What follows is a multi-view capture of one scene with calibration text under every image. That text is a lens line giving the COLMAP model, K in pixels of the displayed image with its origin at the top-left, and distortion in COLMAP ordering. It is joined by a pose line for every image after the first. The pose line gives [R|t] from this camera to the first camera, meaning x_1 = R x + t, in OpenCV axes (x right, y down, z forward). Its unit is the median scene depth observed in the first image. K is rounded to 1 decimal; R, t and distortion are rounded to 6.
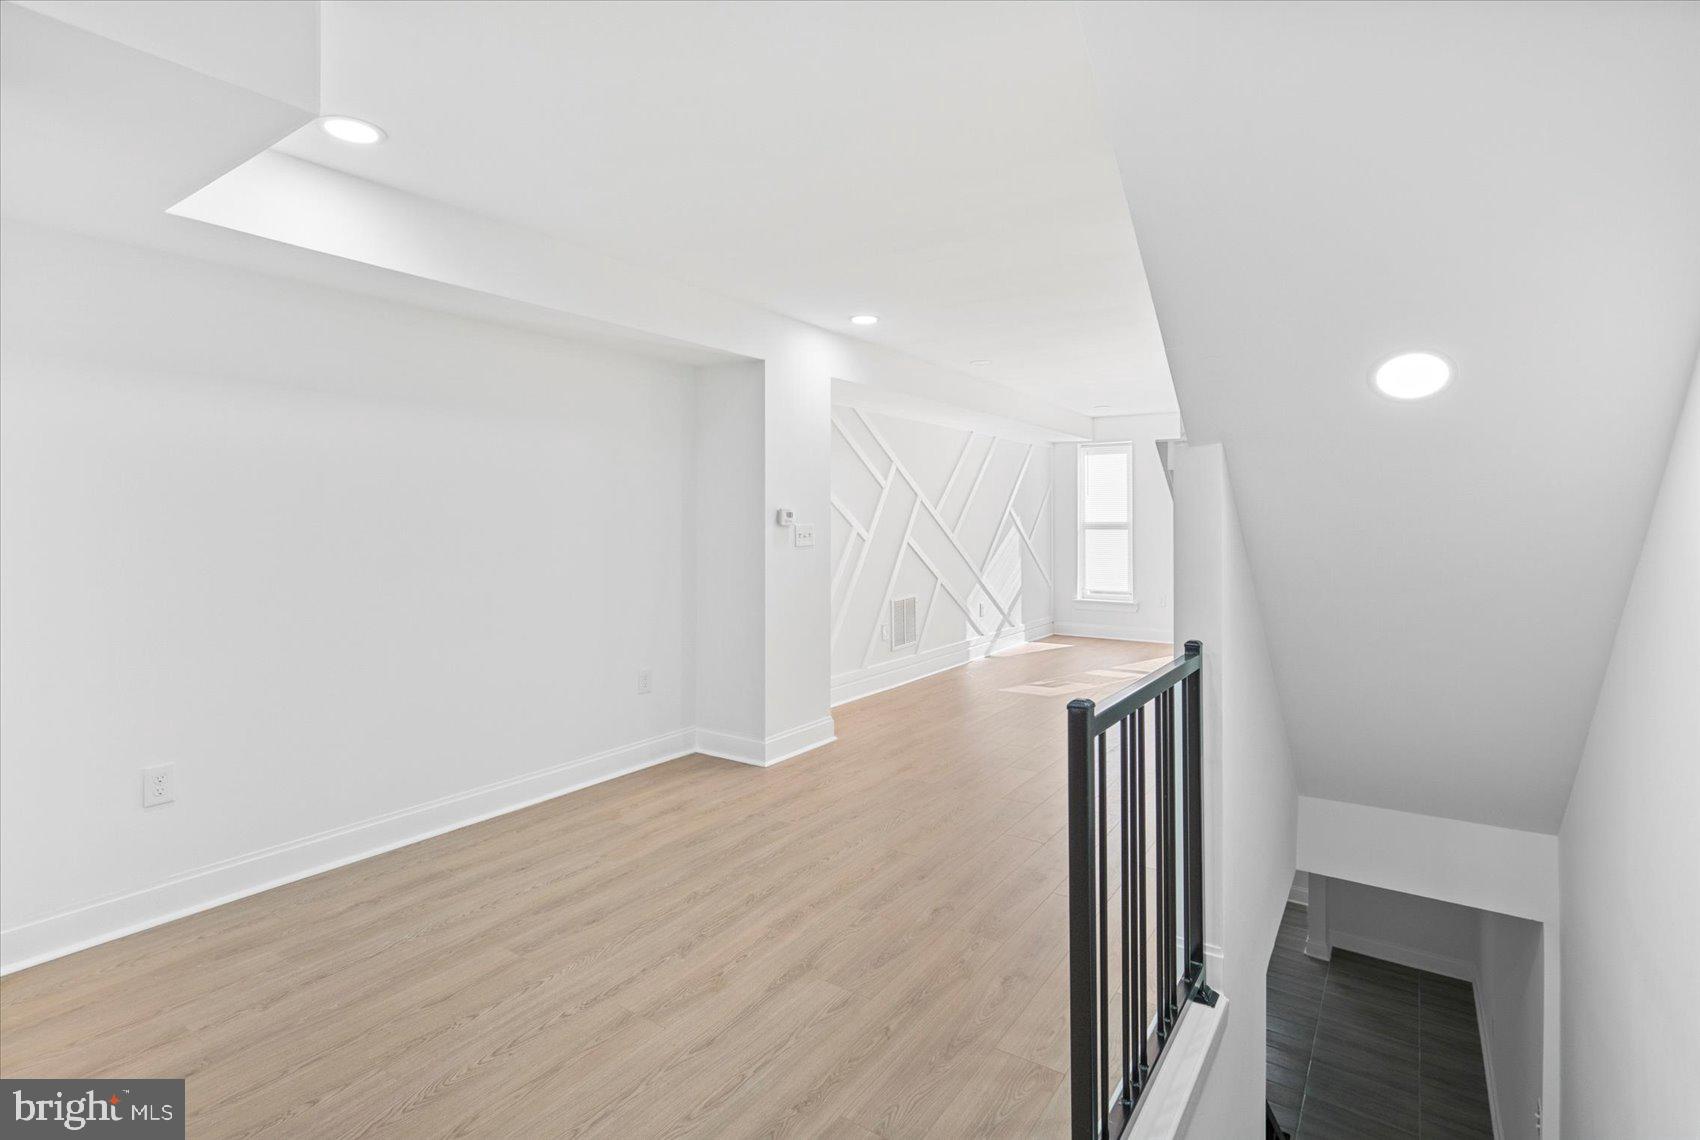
lens RADIAL K [[778.4, 0, 852.4], [0, 778.4, 531.5], [0, 0, 1]] dist [0.000407, 0.000054]
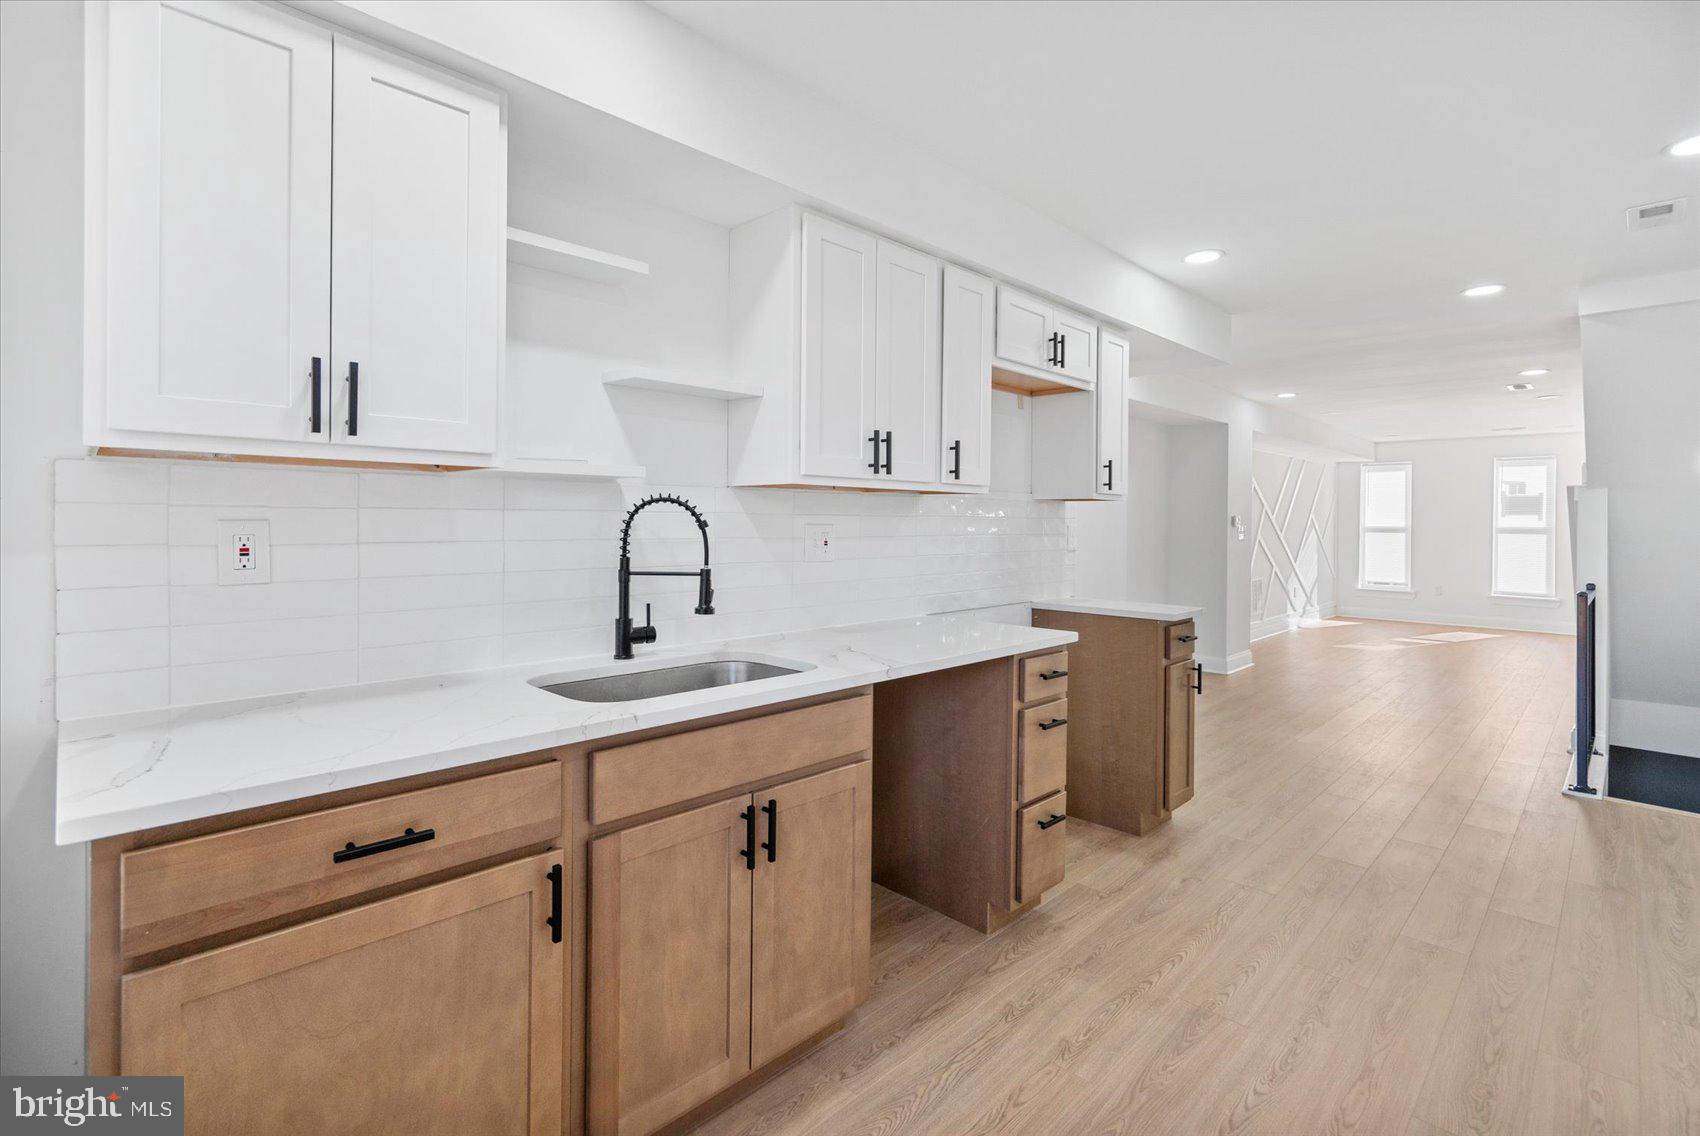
lens RADIAL K [[778.4, 0, 852.4], [0, 778.4, 529.5], [0, 0, 1]] dist [0.000407, 0.000054]
pose [[0.986574, 0.013034, -0.162793, -0.336651], [-0.013430, 0.999909, -0.001332, 0.006360], [0.162761, 0.003500, 0.986659, -0.394205]]
